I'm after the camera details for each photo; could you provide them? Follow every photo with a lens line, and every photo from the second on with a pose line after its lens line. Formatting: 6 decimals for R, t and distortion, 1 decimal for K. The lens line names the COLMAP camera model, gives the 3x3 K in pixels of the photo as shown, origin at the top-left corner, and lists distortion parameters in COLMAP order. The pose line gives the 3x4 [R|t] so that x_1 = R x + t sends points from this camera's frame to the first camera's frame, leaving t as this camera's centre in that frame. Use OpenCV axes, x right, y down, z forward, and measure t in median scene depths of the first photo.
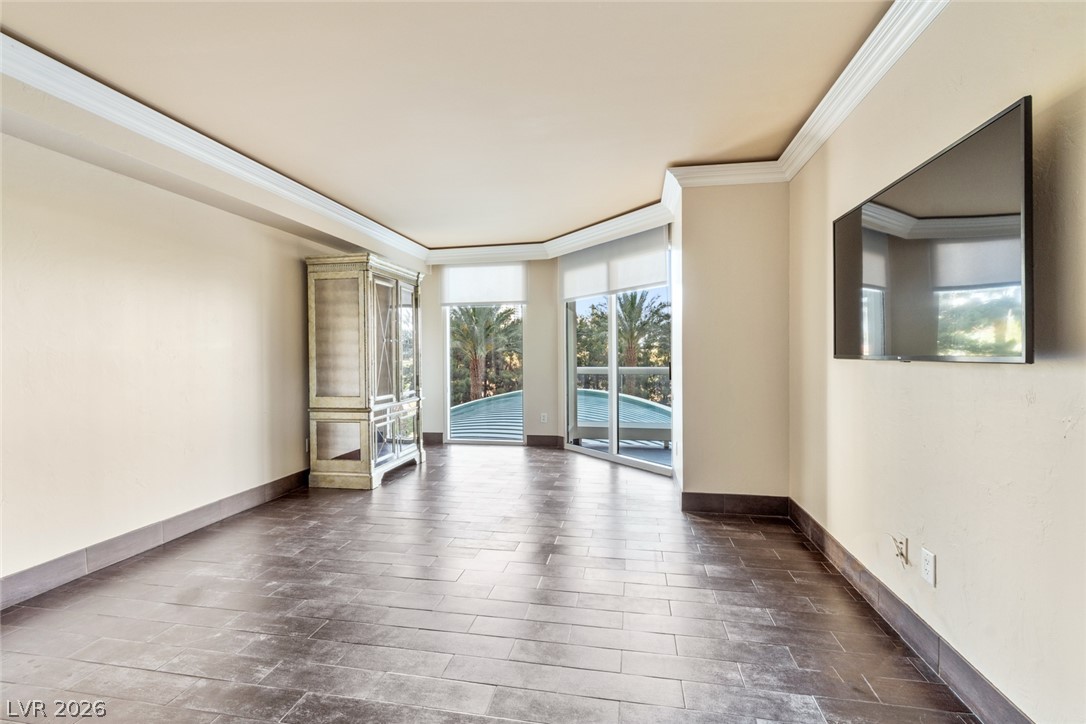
lens RADIAL K [[480.8, 0, 541.2], [0, 480.8, 360.1], [0, 0, 1]] dist [0.002568, -0.001248]
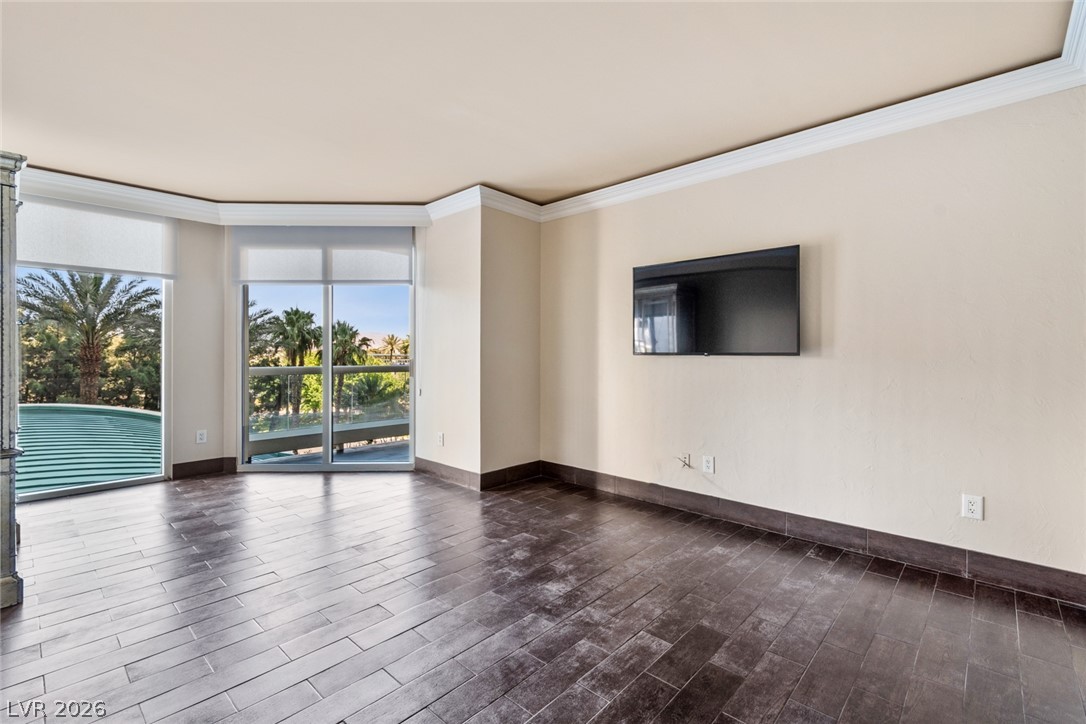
lens RADIAL K [[480.8, 0, 541.2], [0, 480.8, 359.3], [0, 0, 1]] dist [0.002568, -0.001248]
pose [[0.536261, -0.002914, 0.844047, -0.347008], [0.004872, 0.999988, 0.000358, 0.002973], [-0.844038, 0.003920, 0.536269, 0.163079]]
